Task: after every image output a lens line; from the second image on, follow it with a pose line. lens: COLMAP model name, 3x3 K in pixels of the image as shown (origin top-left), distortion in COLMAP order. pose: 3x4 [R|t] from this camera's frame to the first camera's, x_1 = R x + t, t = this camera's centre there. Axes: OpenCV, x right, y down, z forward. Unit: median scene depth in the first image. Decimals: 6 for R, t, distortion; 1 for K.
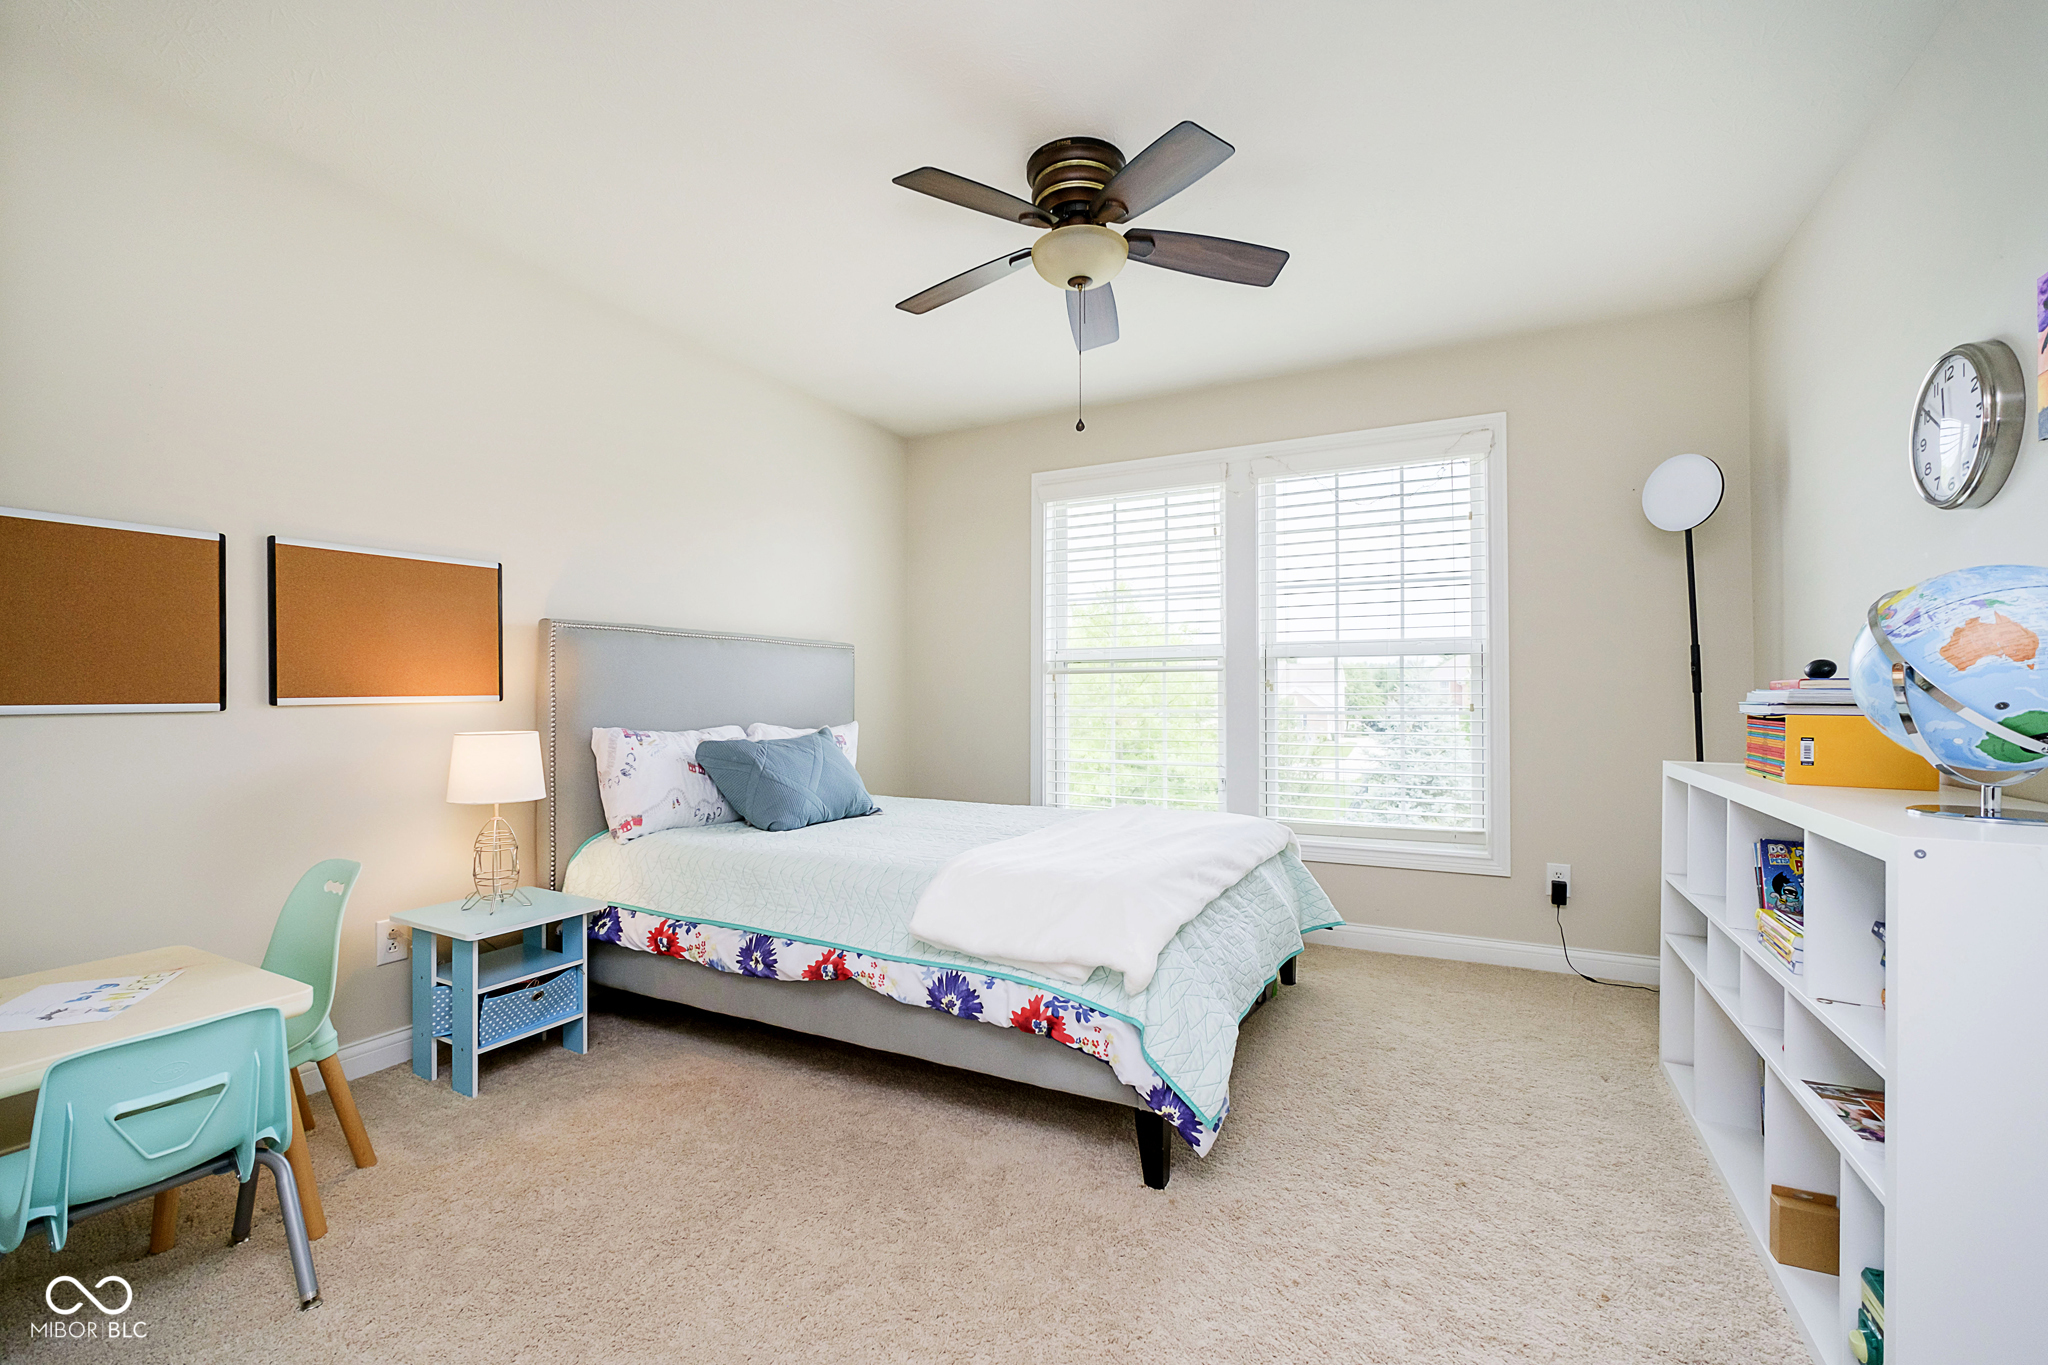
lens RADIAL K [[862.8, 0, 1028.3], [0, 862.8, 699.7], [0, 0, 1]] dist [-0.001522, 0.000023]
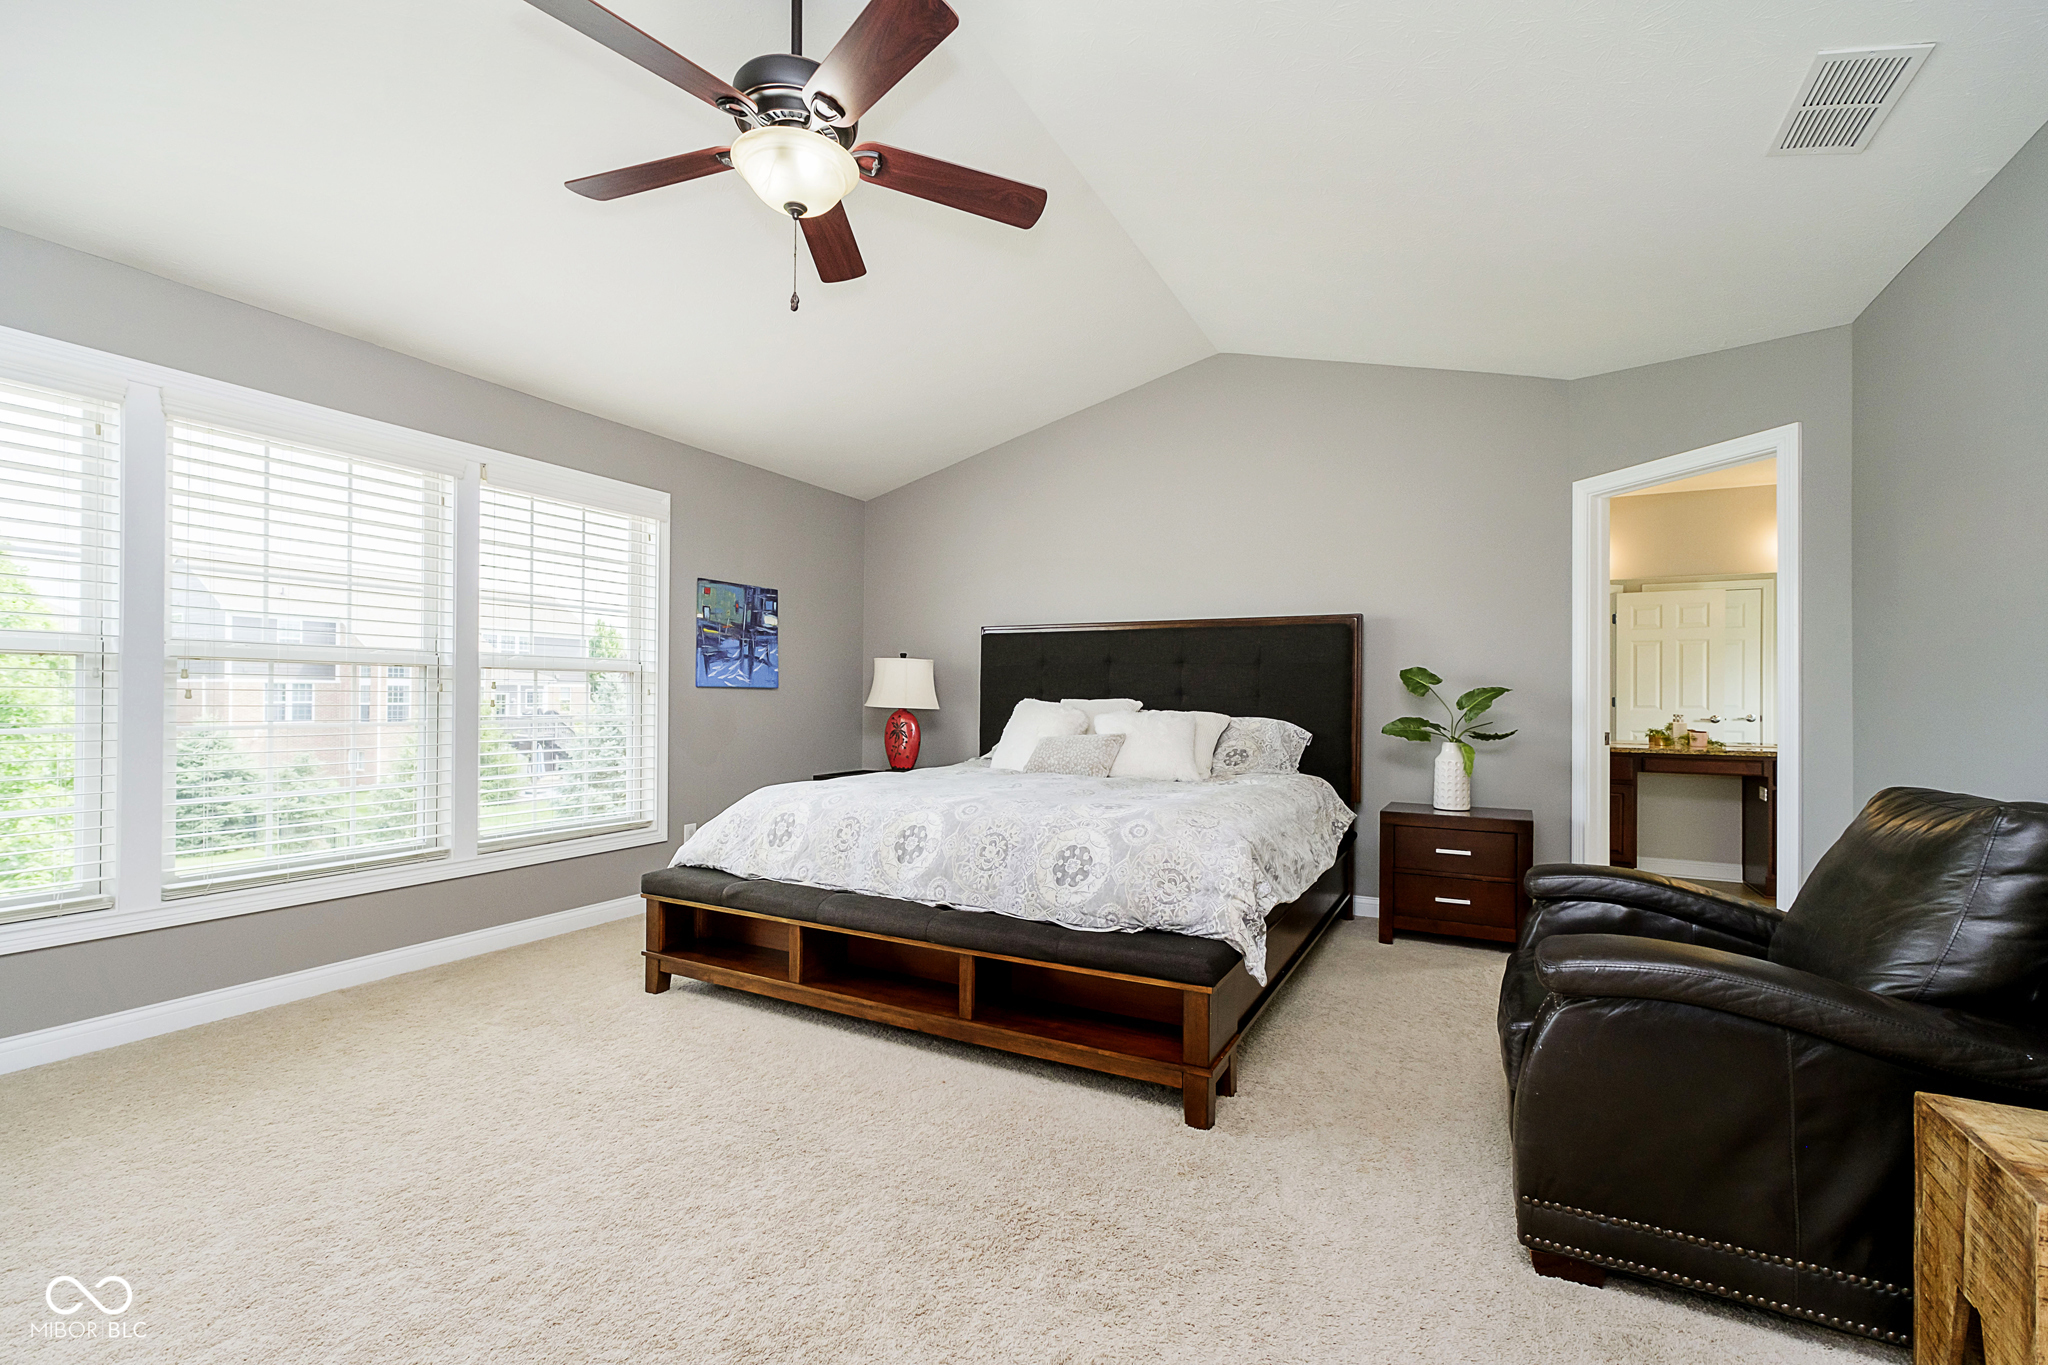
lens RADIAL K [[862.8, 0, 1028.3], [0, 862.8, 699.7], [0, 0, 1]] dist [-0.001522, 0.000023]
pose [[0.023622, 0.006589, 0.999699, -1.238474], [0.003966, 0.999970, -0.006684, -0.010556], [-0.999713, 0.004122, 0.023595, 0.685527]]
